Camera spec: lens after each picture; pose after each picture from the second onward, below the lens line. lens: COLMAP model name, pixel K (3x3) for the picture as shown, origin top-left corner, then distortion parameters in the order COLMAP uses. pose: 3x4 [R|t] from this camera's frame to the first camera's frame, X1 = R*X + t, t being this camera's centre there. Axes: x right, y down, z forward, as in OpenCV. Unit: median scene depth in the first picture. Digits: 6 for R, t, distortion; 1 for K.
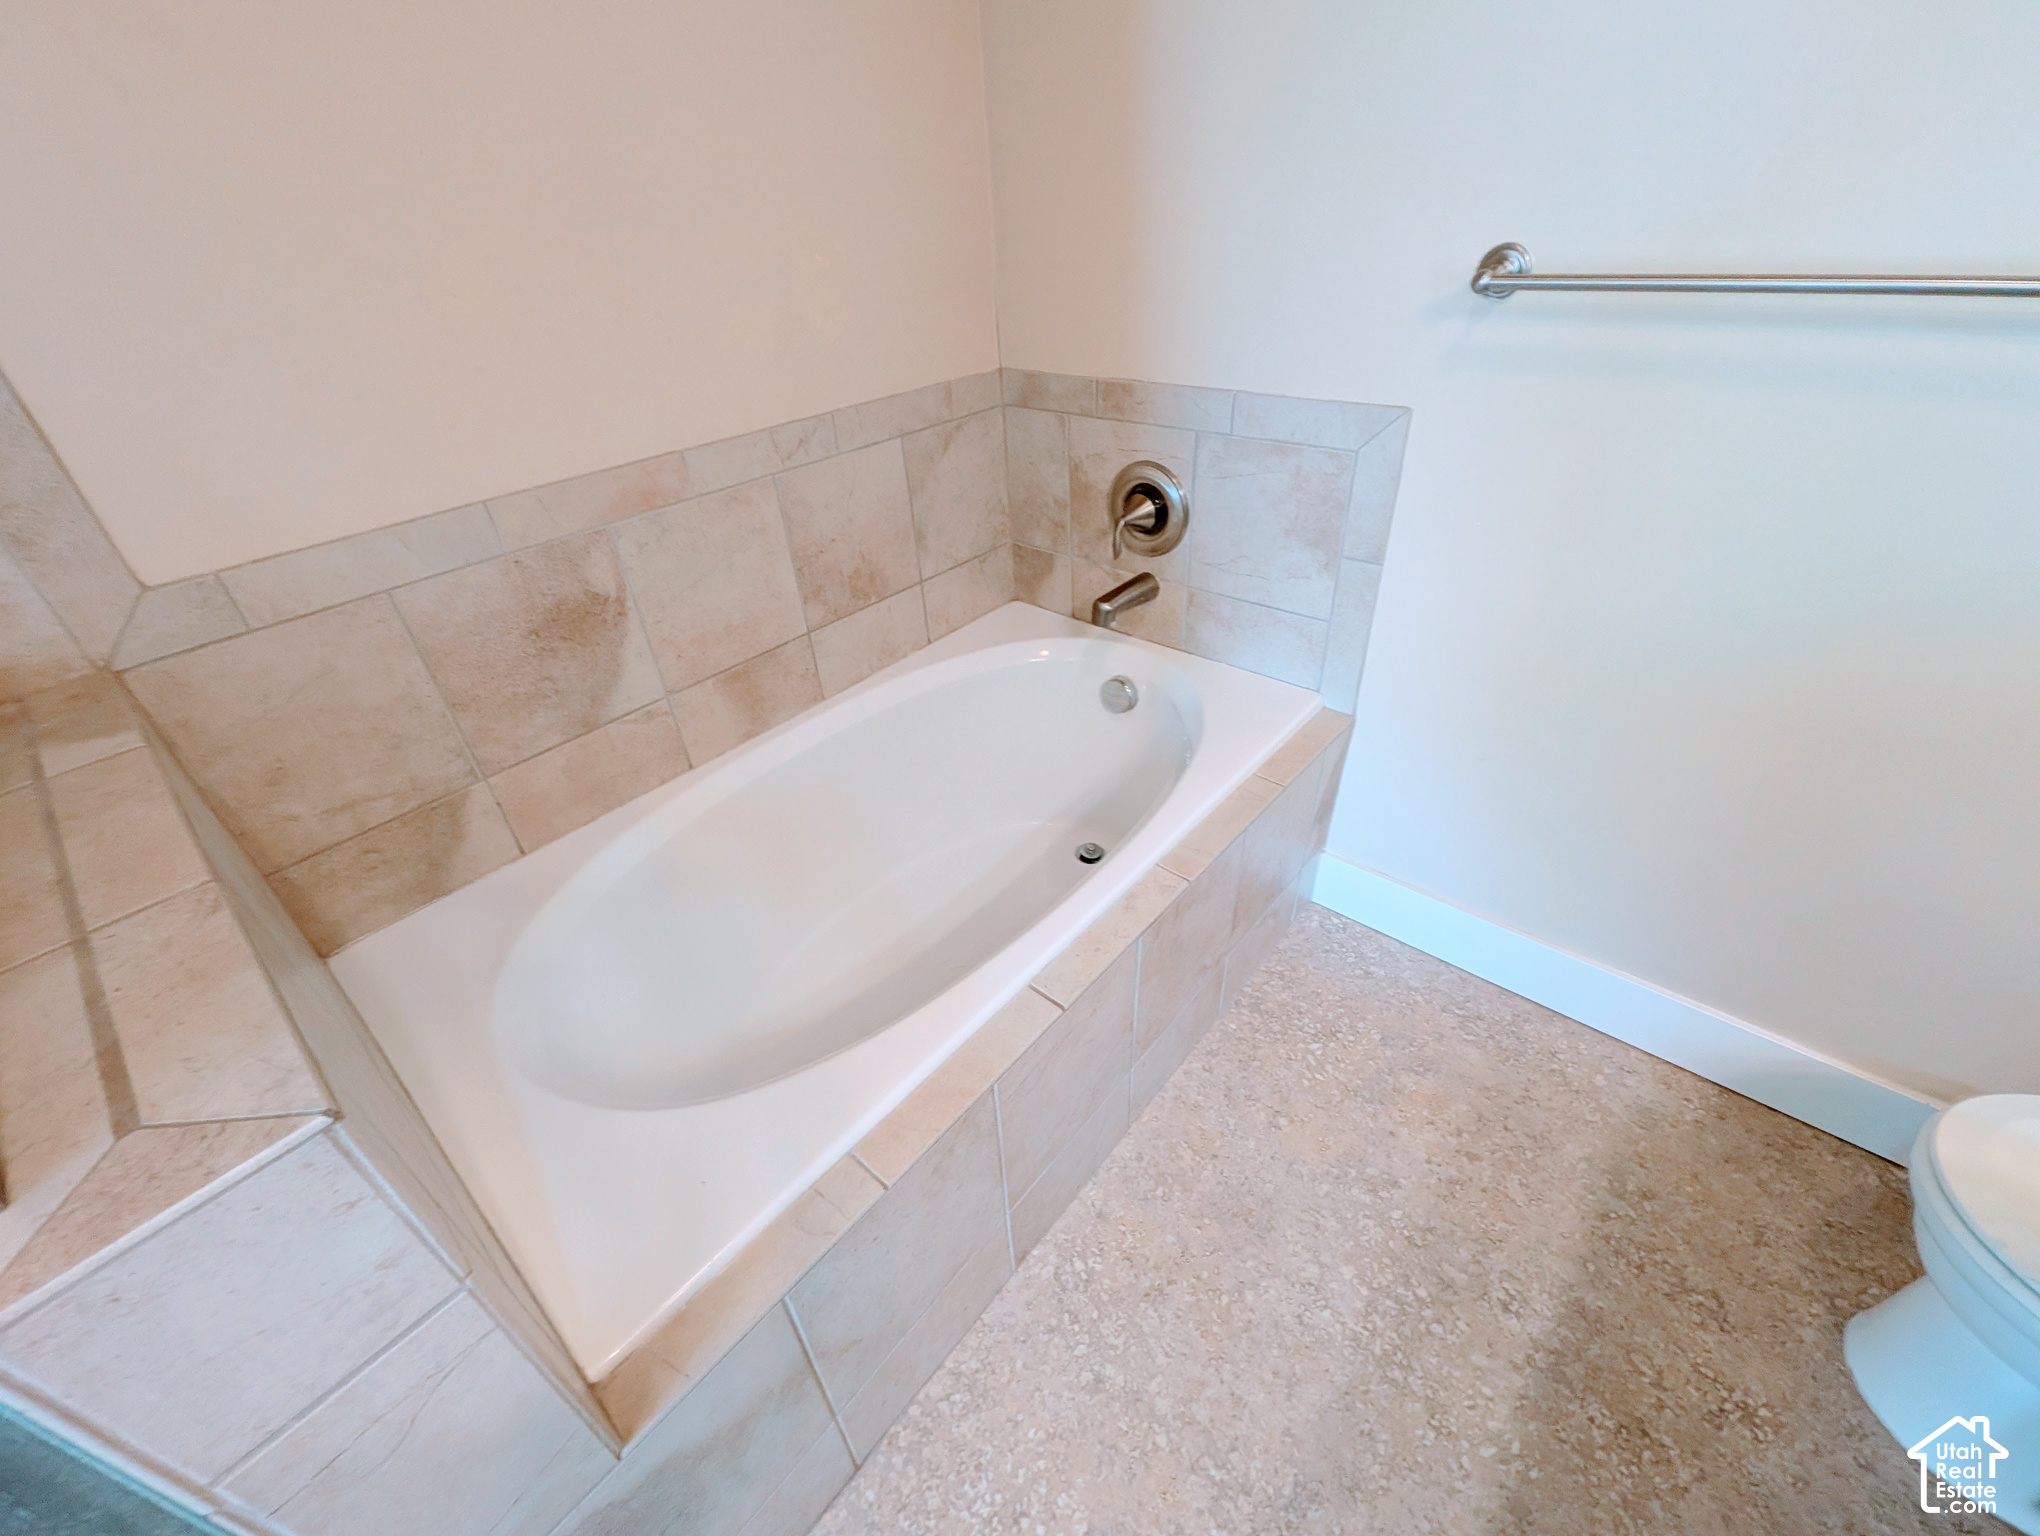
lens RADIAL K [[849.6, 0, 1026.2], [0, 849.6, 763.8], [0, 0, 1]] dist [0.000850, -0.001005]
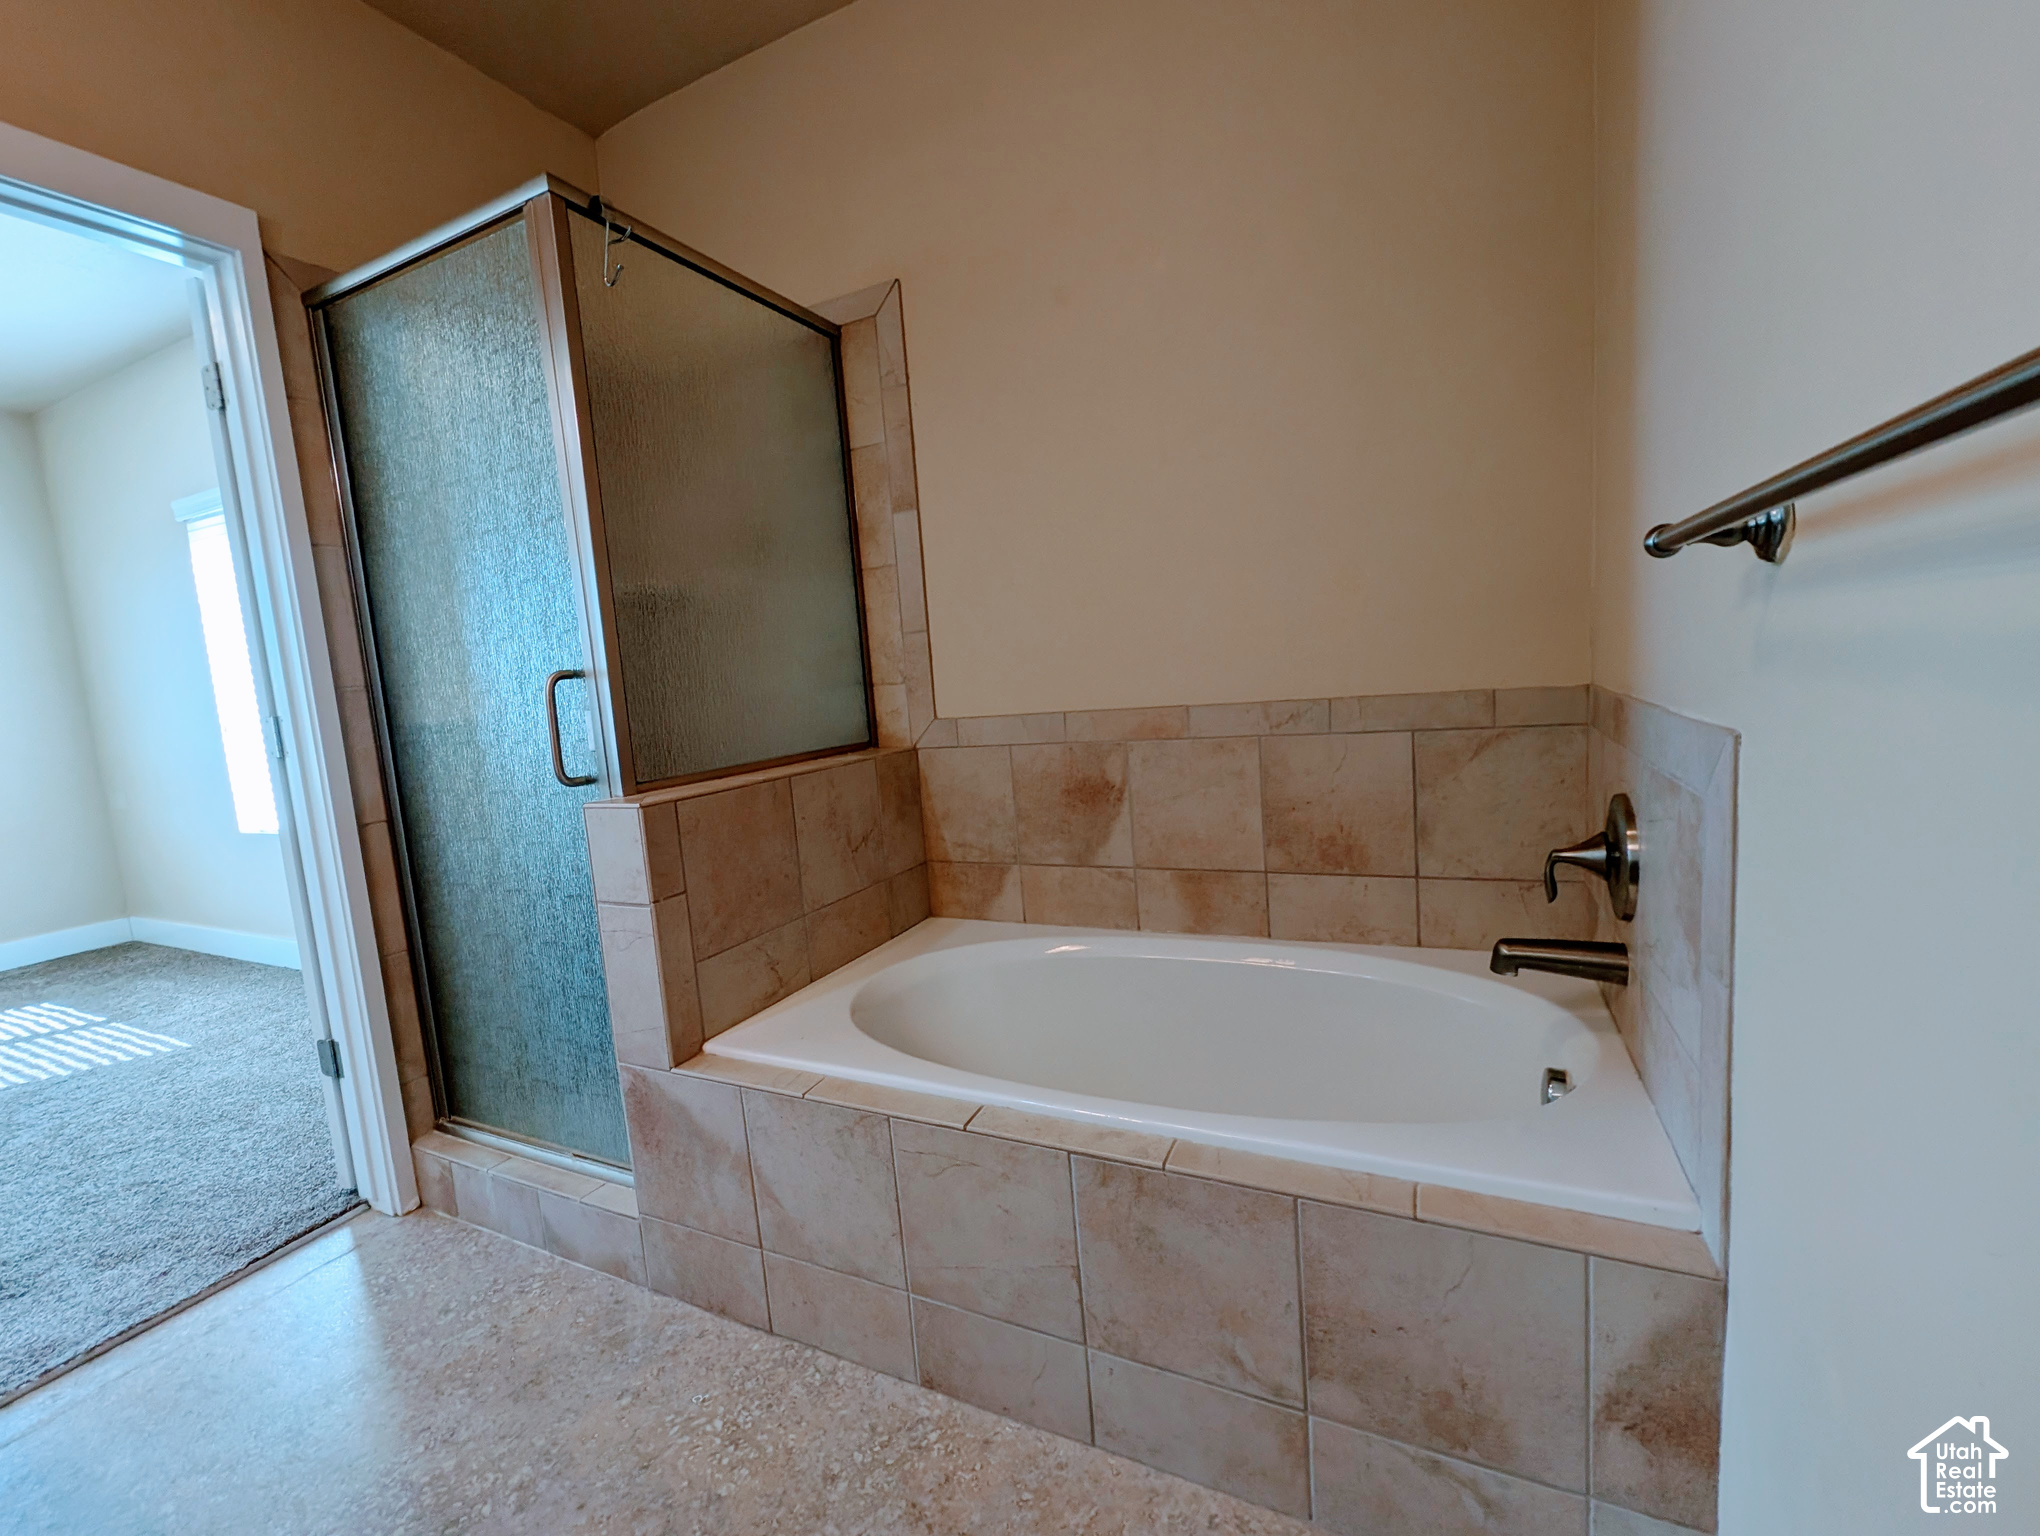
lens RADIAL K [[849.6, 0, 1025.1], [0, 849.6, 764.0], [0, 0, 1]] dist [0.000850, -0.001005]
pose [[0.264738, 0.142842, -0.953682, 0.869236], [-0.487469, 0.873128, -0.004542, -0.141937], [0.832038, 0.466093, 0.300782, 0.386718]]
